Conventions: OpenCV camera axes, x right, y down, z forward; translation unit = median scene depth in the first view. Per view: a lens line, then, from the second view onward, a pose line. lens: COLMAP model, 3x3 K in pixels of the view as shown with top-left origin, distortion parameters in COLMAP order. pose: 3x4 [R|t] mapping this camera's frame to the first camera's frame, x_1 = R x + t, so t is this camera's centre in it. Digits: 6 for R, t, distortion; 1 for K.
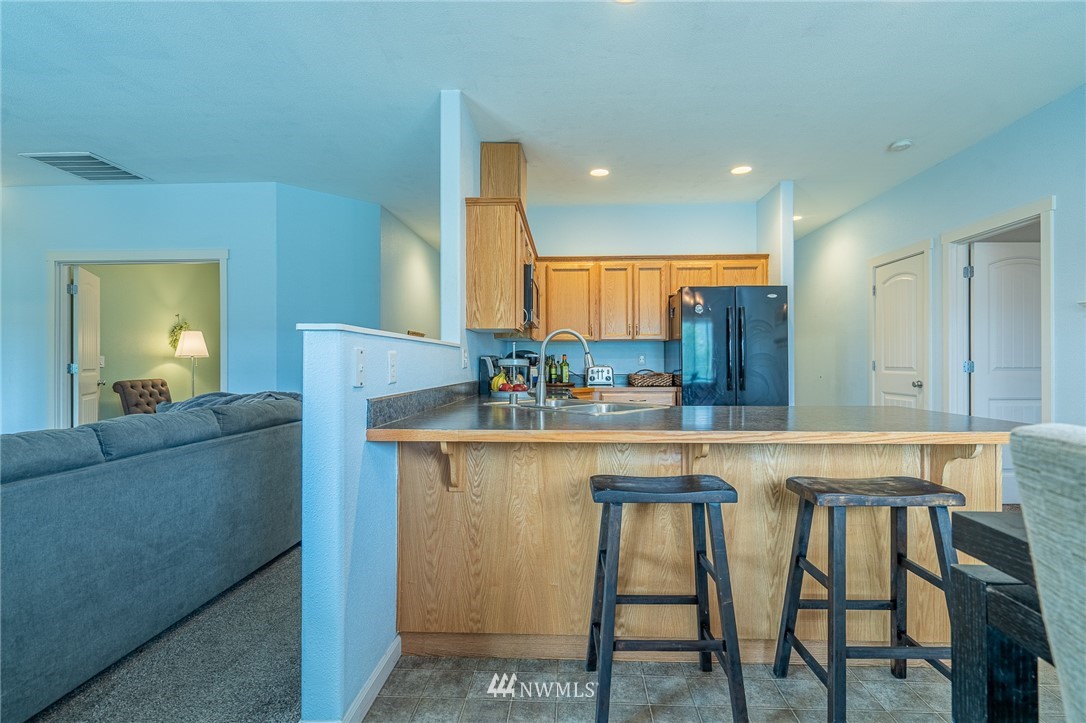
lens RADIAL K [[502.8, 0, 543.2], [0, 502.8, 357.6], [0, 0, 1]] dist [-0.005767, 0.003117]
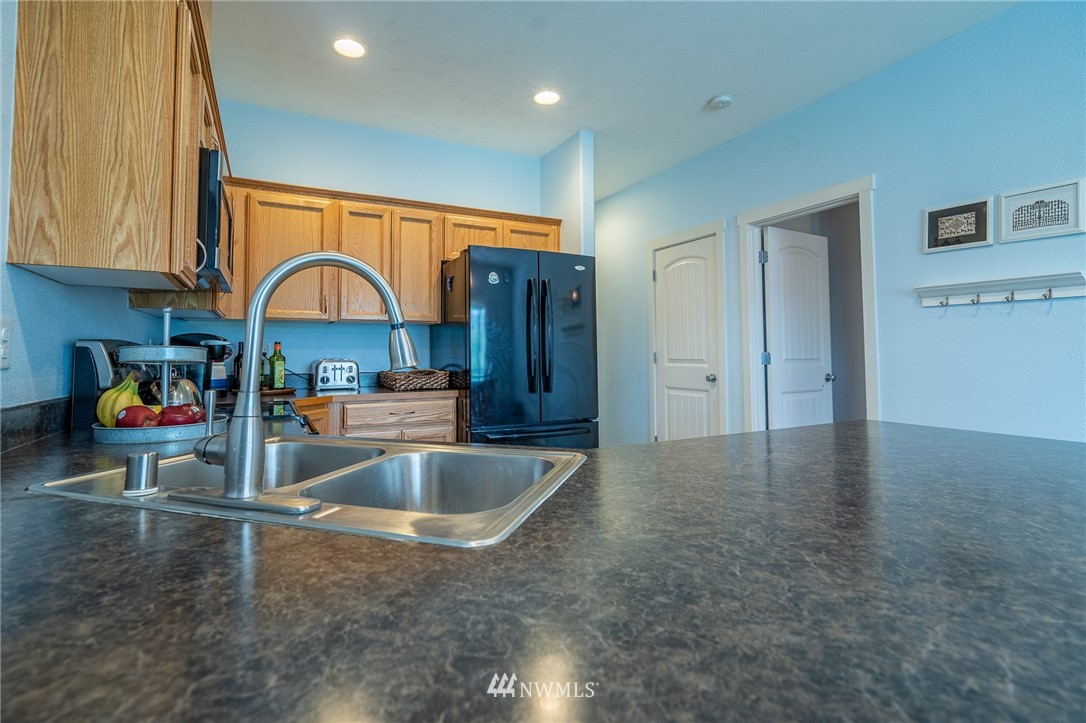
lens RADIAL K [[540.2, 0, 542.0], [0, 540.2, 332.4], [0, 0, 1]] dist [-0.002874, 0.000207]
pose [[0.867347, 0.018427, 0.497363, -0.005943], [-0.002298, 0.999452, -0.033022, 0.003338], [-0.497699, 0.027499, 0.866914, 0.288940]]
